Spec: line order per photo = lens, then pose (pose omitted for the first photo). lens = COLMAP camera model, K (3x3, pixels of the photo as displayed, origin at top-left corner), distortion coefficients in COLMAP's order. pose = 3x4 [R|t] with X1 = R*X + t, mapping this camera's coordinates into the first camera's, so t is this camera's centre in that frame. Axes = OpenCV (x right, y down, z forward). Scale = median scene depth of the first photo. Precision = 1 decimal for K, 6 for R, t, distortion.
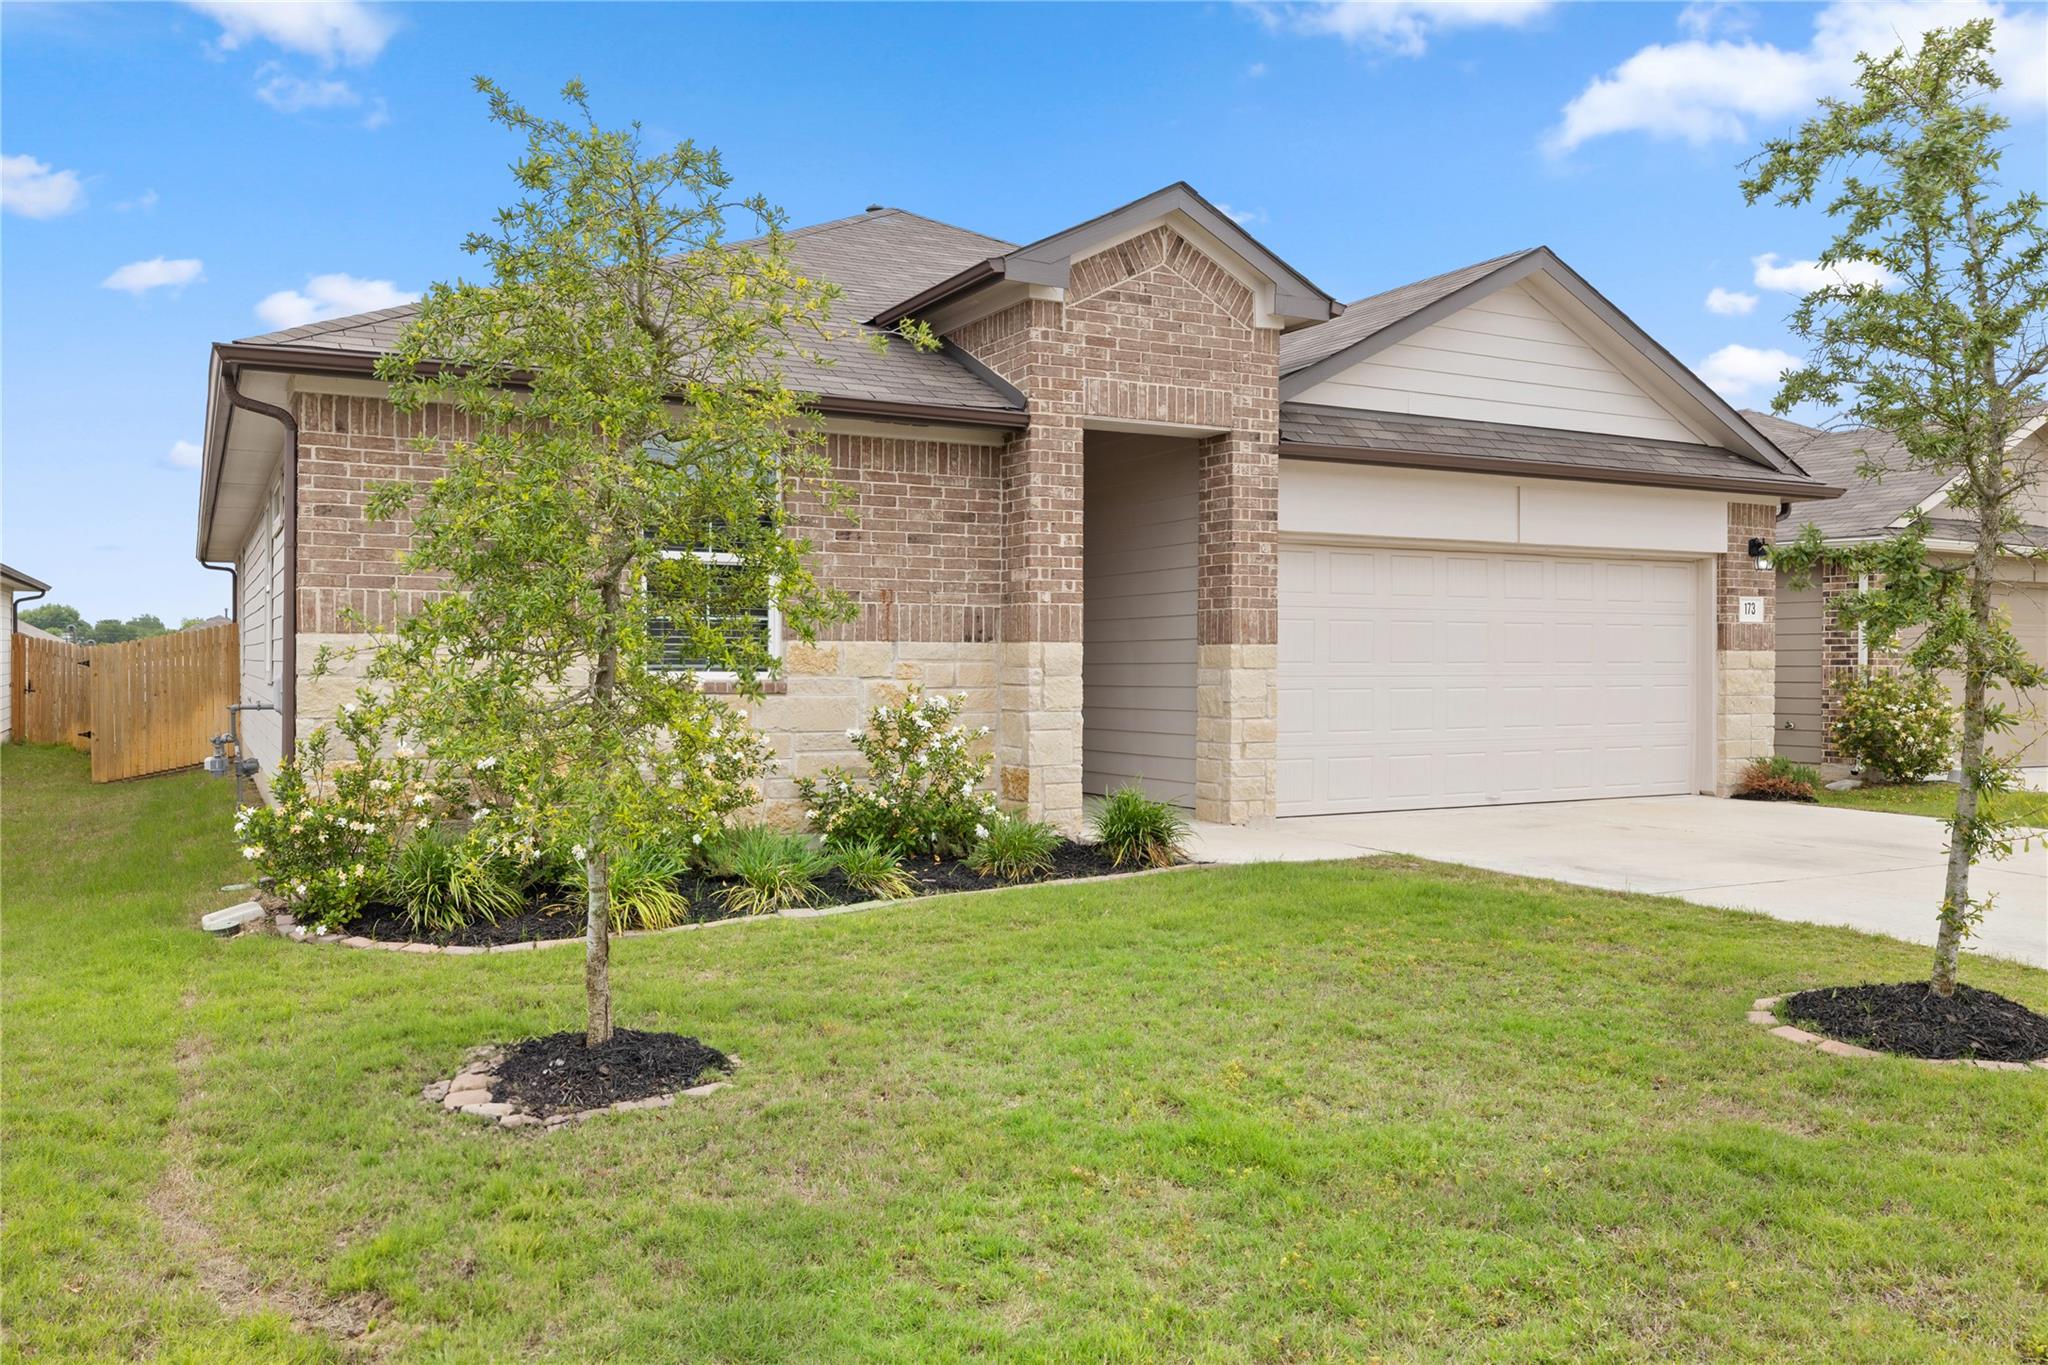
lens RADIAL K [[1548.2, 0, 1023.2], [0, 1548.2, 681.3], [0, 0, 1]] dist [-0.011109, -0.002377]
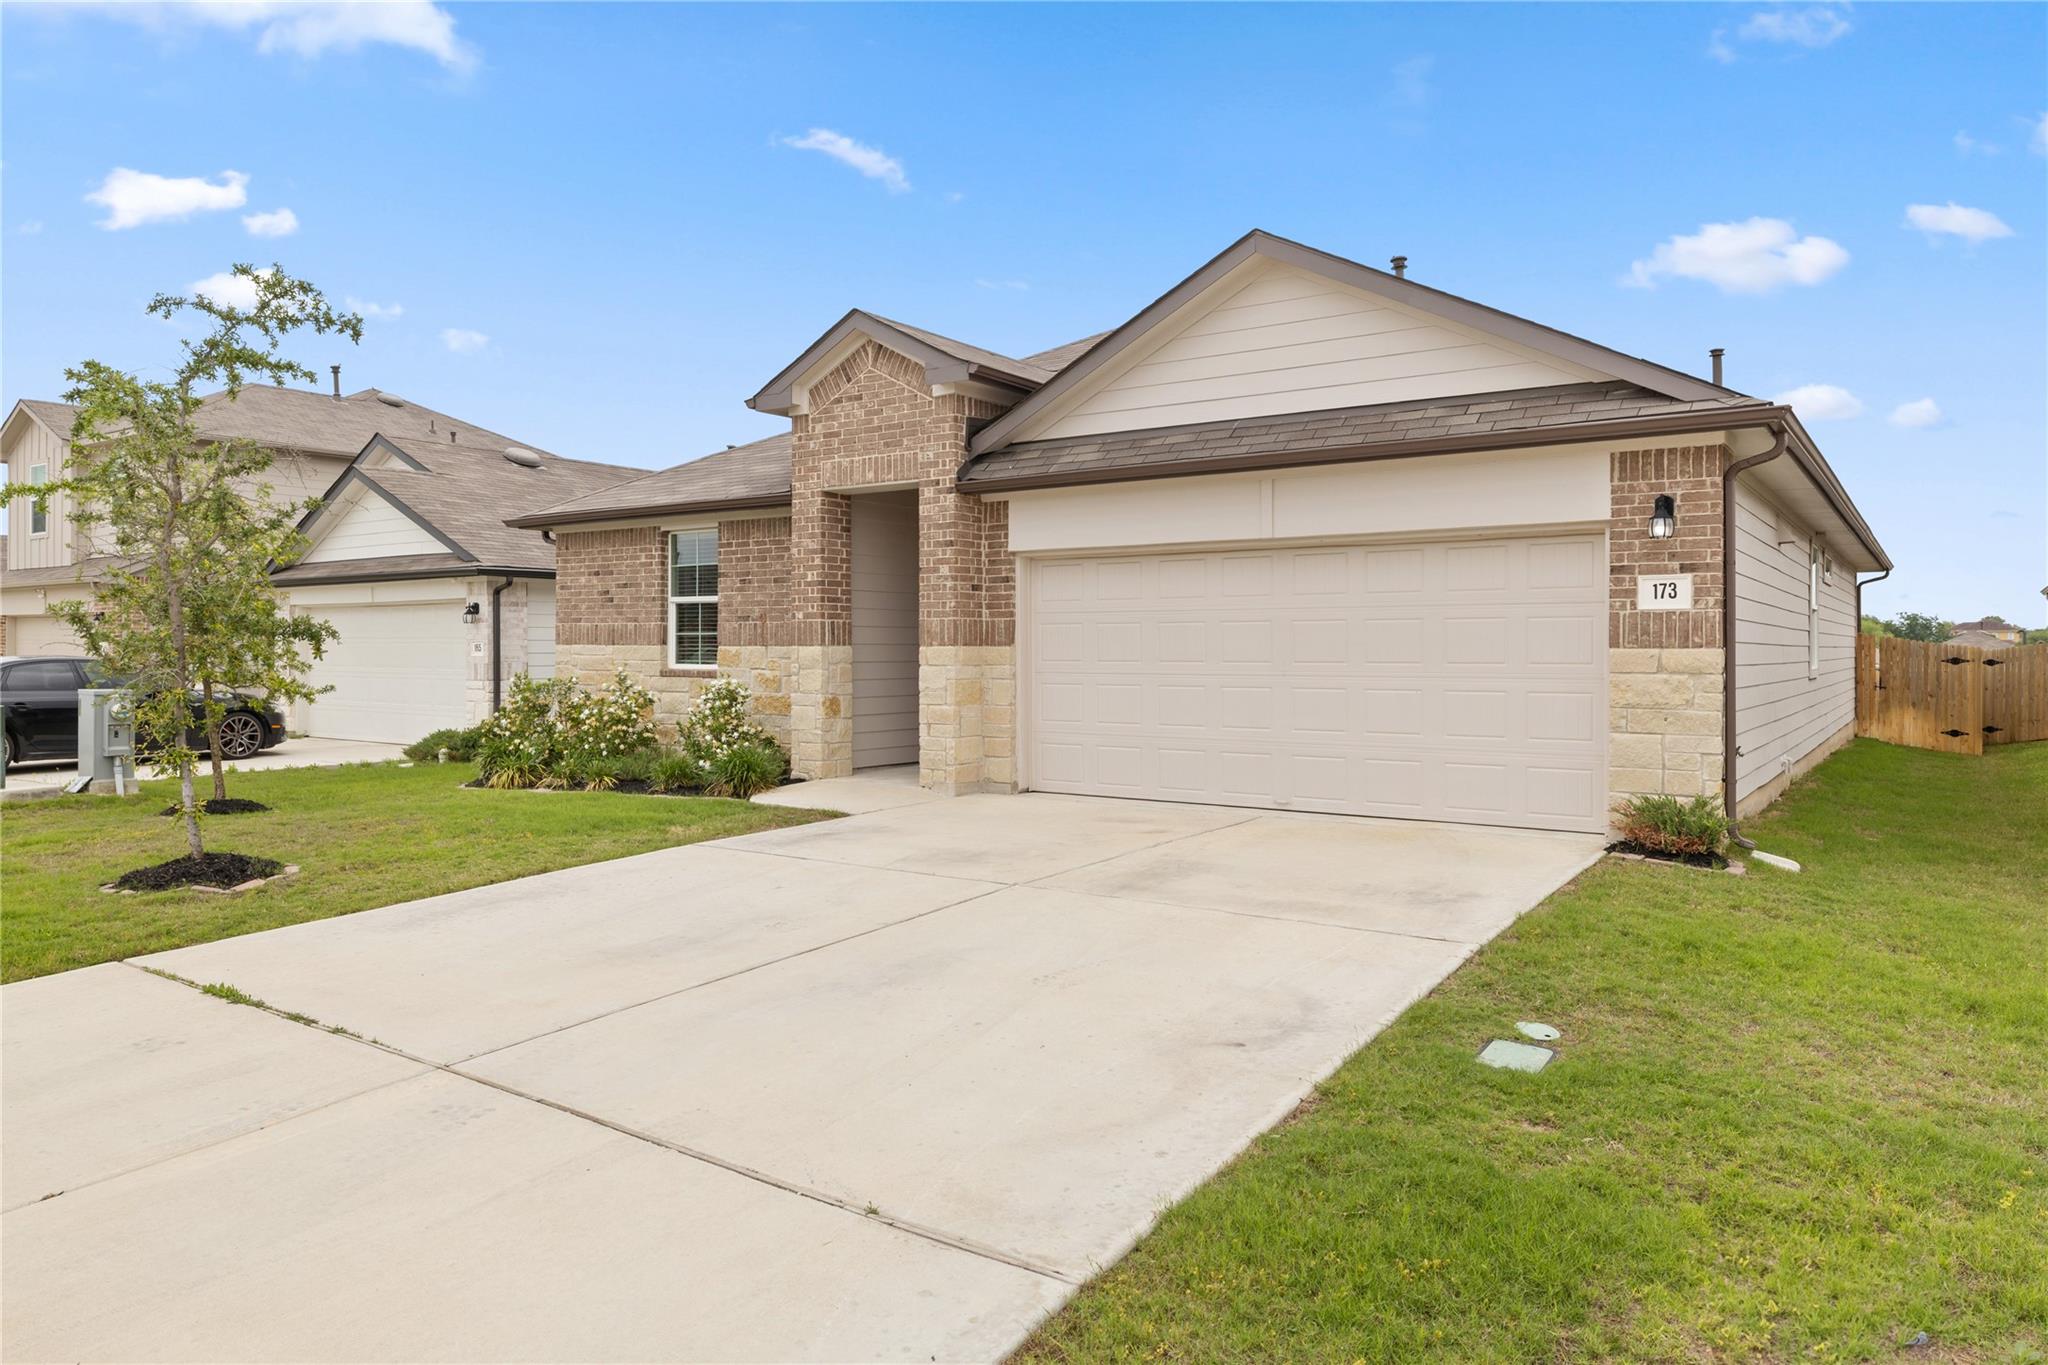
lens RADIAL K [[1337.6, 0, 1021.9], [0, 1337.6, 674.7], [0, 0, 1]] dist [0.004007, 0.000393]
pose [[0.454777, 0.010061, -0.890549, 1.198930], [-0.017735, 0.999840, 0.002239, -0.004358], [0.890429, 0.014775, 0.454883, 0.584357]]
